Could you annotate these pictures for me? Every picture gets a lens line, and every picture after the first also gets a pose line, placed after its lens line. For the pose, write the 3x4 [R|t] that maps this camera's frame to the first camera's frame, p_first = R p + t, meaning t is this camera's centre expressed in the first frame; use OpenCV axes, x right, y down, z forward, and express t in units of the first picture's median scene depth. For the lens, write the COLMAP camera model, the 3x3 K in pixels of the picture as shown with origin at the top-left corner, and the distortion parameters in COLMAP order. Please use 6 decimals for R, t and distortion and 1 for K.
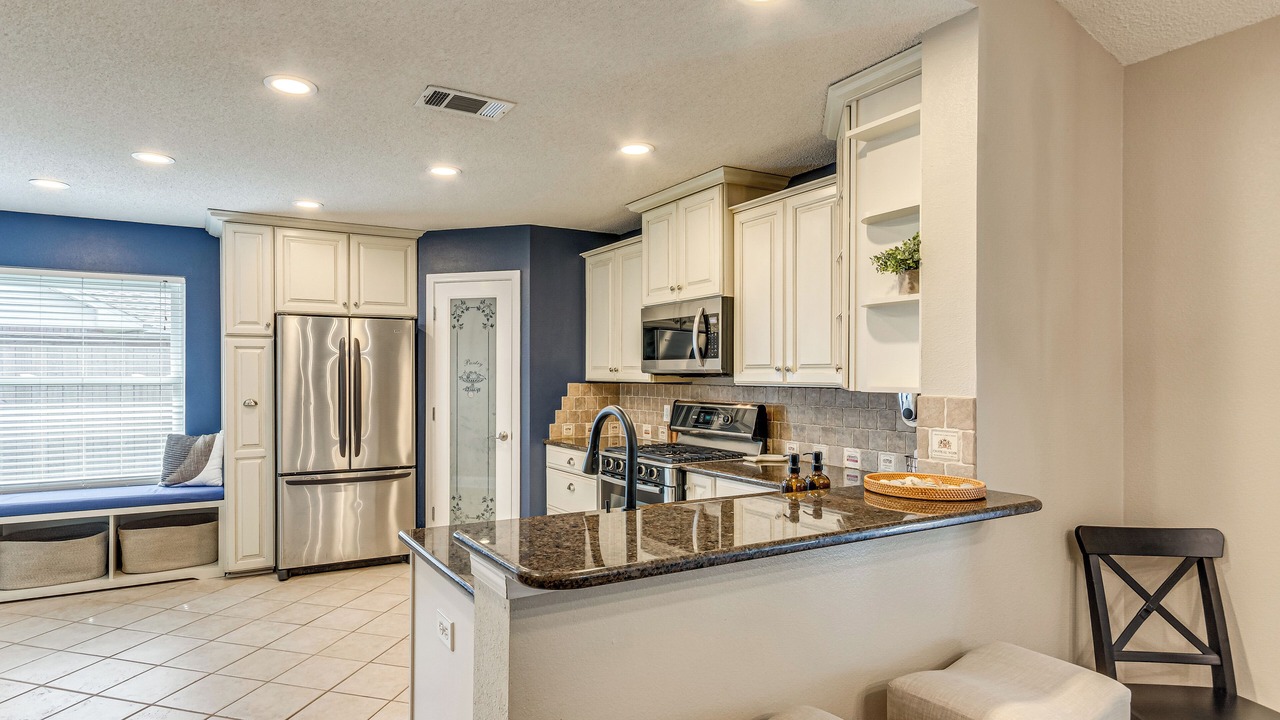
lens RADIAL K [[688.6, 0, 582.1], [0, 688.6, 373.4], [0, 0, 1]] dist [0.013321, -0.000808]
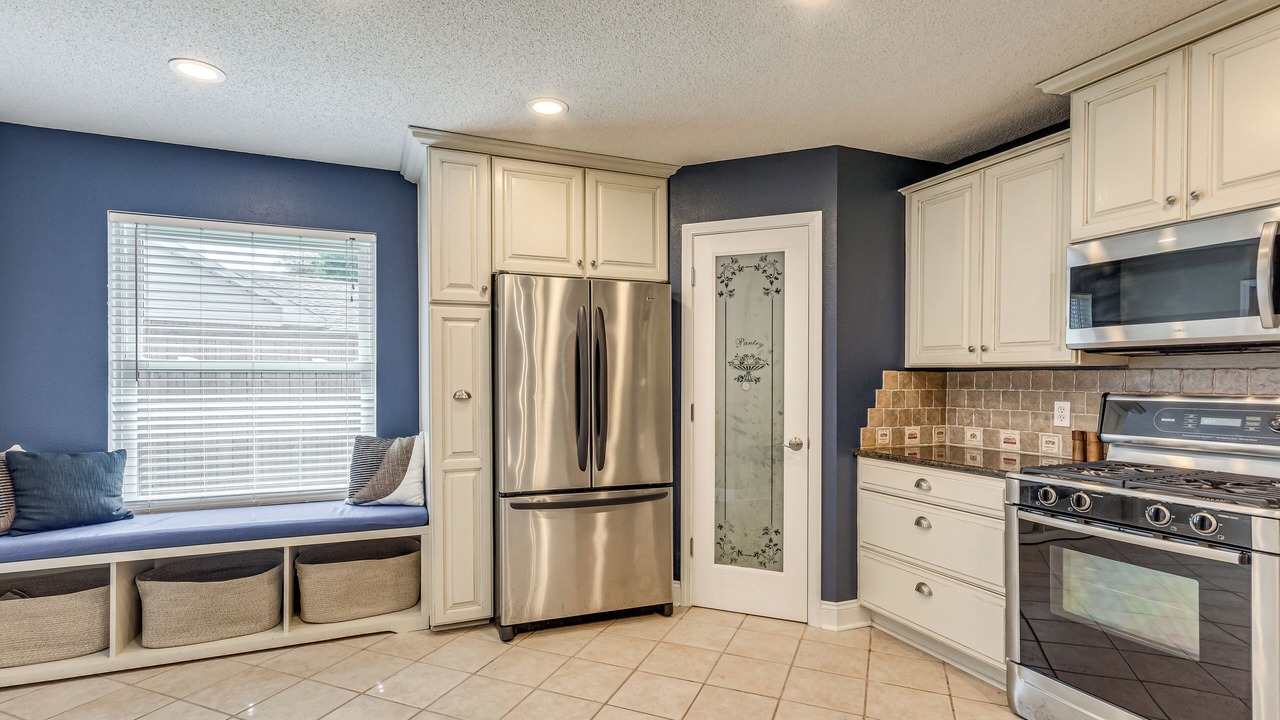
lens RADIAL K [[622.4, 0, 628.3], [0, 622.4, 383.9], [0, 0, 1]] dist [0.006100, 0.002480]
pose [[0.993761, 0.002280, -0.111510, -0.226533], [-0.001396, 0.999967, 0.008004, 0.024674], [0.111524, -0.007798, 0.993731, 0.354978]]
